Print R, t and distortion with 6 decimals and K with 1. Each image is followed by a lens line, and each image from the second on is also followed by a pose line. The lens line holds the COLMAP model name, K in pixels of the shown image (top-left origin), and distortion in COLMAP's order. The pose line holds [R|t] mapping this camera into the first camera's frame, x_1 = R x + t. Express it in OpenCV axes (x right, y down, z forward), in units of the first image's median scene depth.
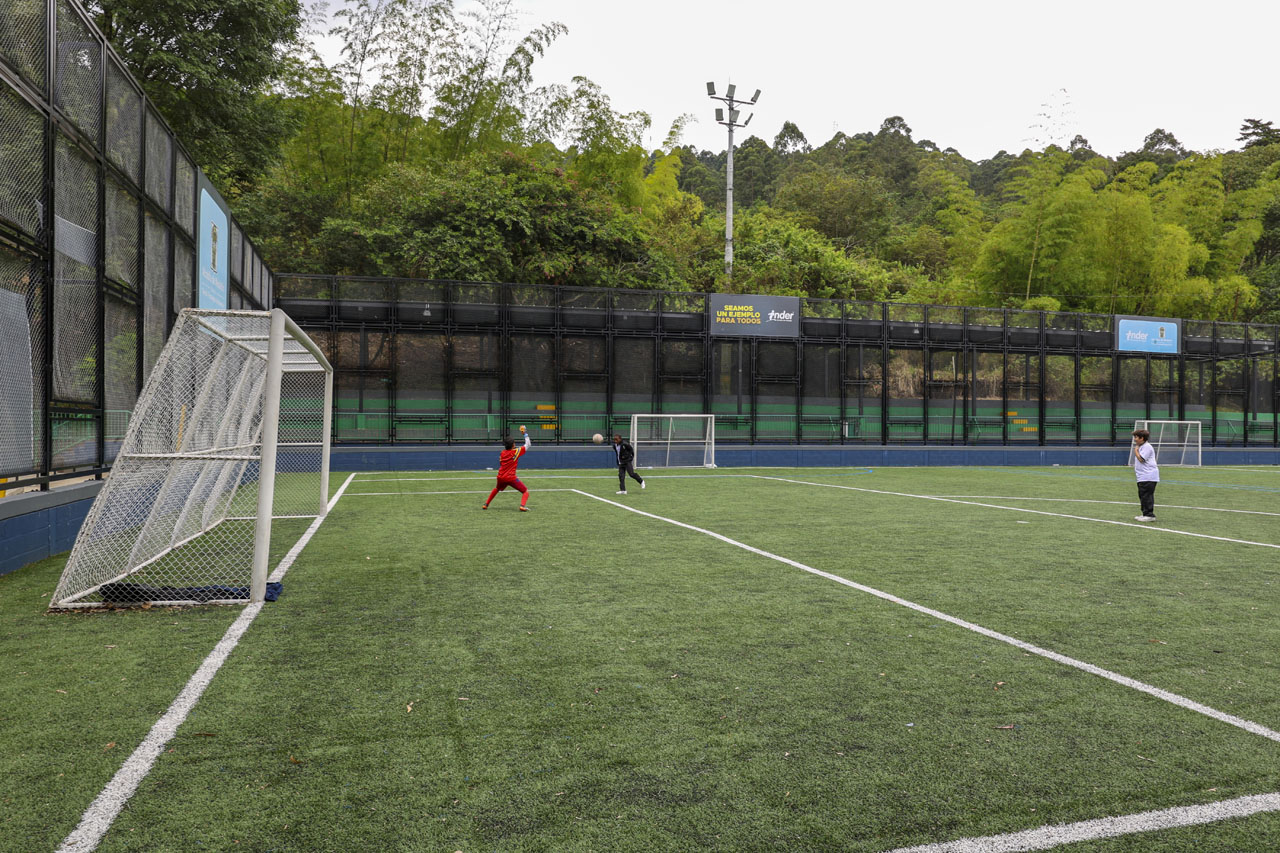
lens RADIAL K [[865.9, 0, 661.7], [0, 865.9, 420.4], [0, 0, 1]] dist [-0.006575, 0.004696]
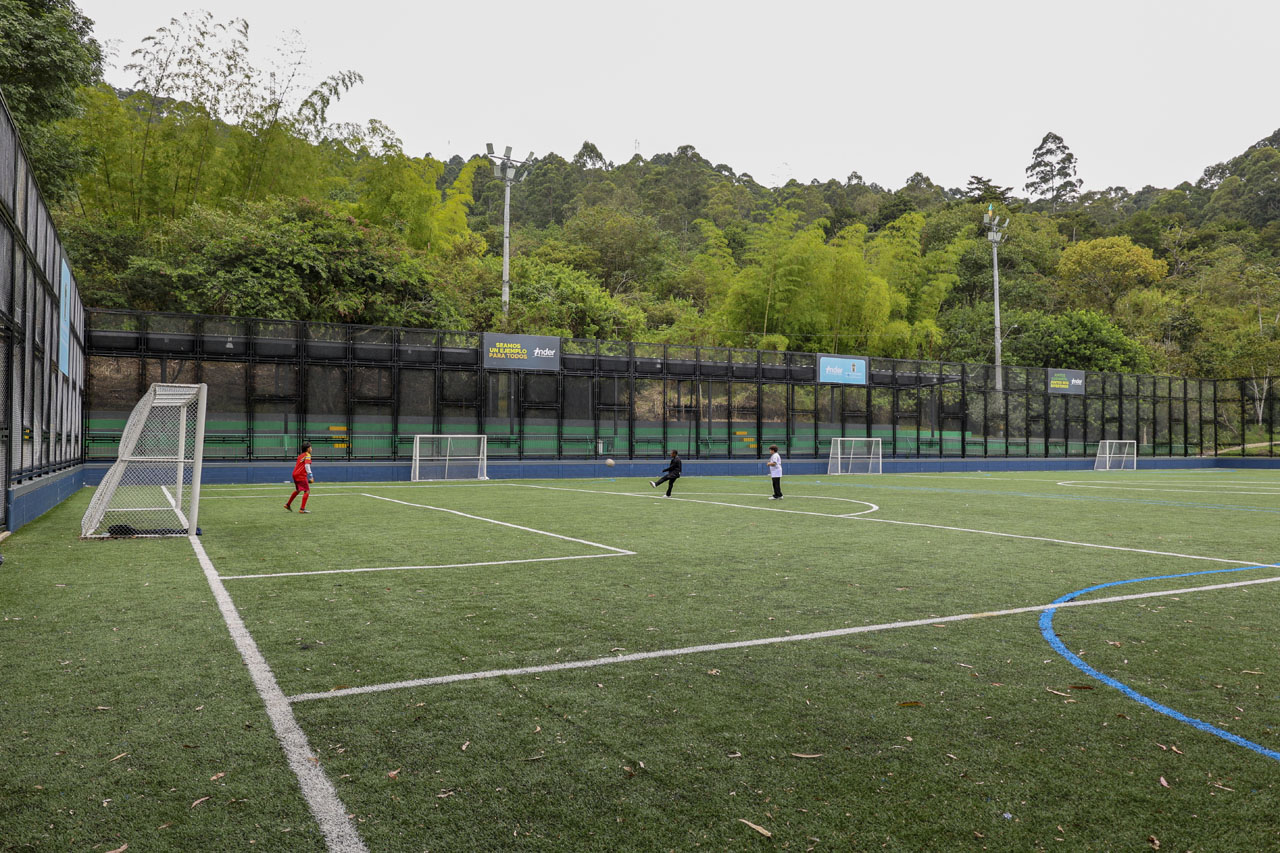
lens RADIAL K [[865.9, 0, 637.3], [0, 865.9, 440.2], [0, 0, 1]] dist [-0.006575, 0.004696]
pose [[0.981065, -0.001345, 0.193676, 0.028279], [-0.000404, 0.999959, 0.008991, -0.008570], [-0.193680, -0.008899, 0.981024, -0.182835]]
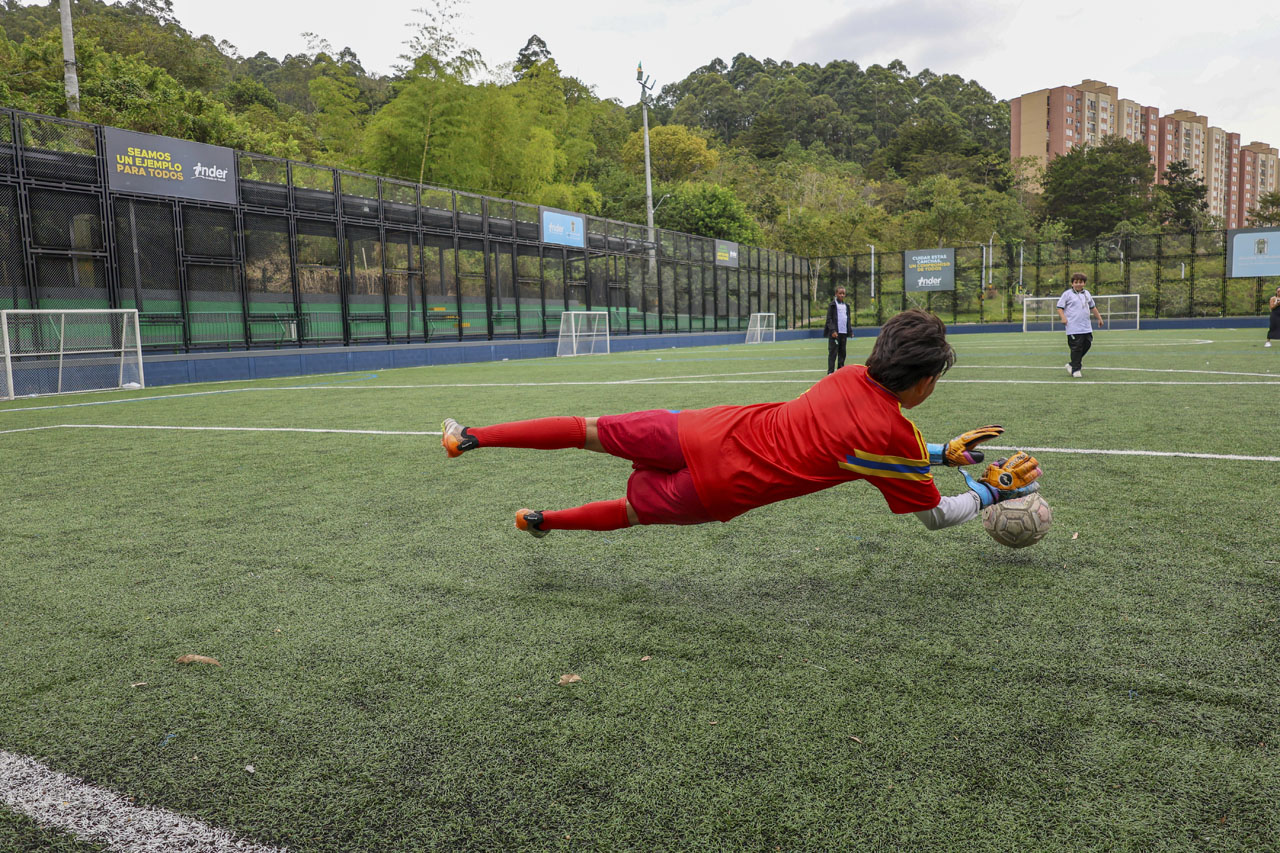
lens RADIAL K [[865.9, 0, 633.2], [0, 865.9, 409.3], [0, 0, 1]] dist [-0.006575, 0.004696]
pose [[0.720996, -0.094944, 0.686404, -0.109816], [0.035386, 0.994321, 0.100366, 0.014443], [-0.692035, -0.048074, 0.720261, 0.203787]]
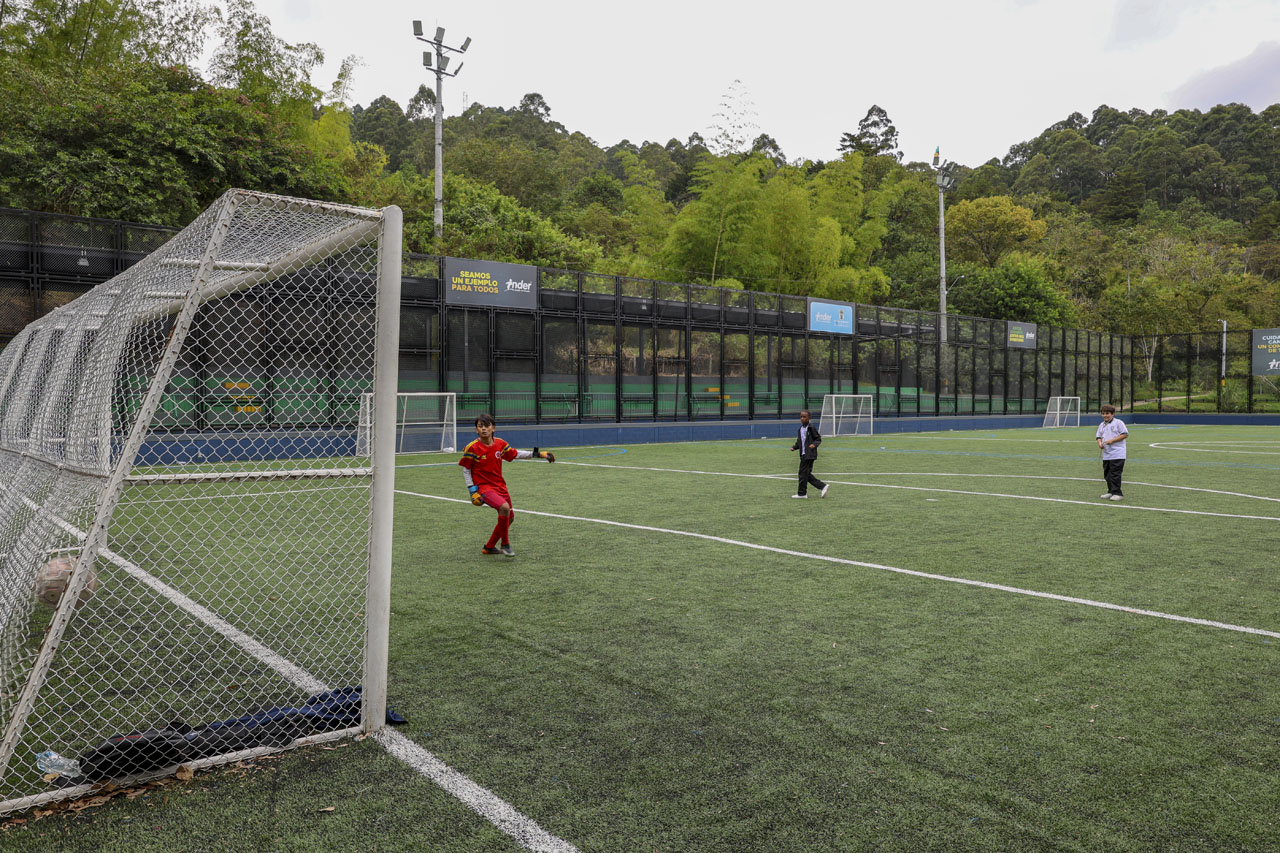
lens RADIAL K [[865.9, 0, 640.2], [0, 865.9, 423.9], [0, 0, 1]] dist [-0.006575, 0.004696]
pose [[0.923017, -0.019741, 0.384252, -0.091533], [0.006950, 0.999375, 0.034650, -0.003380], [-0.384696, -0.029312, 0.922578, 0.080006]]
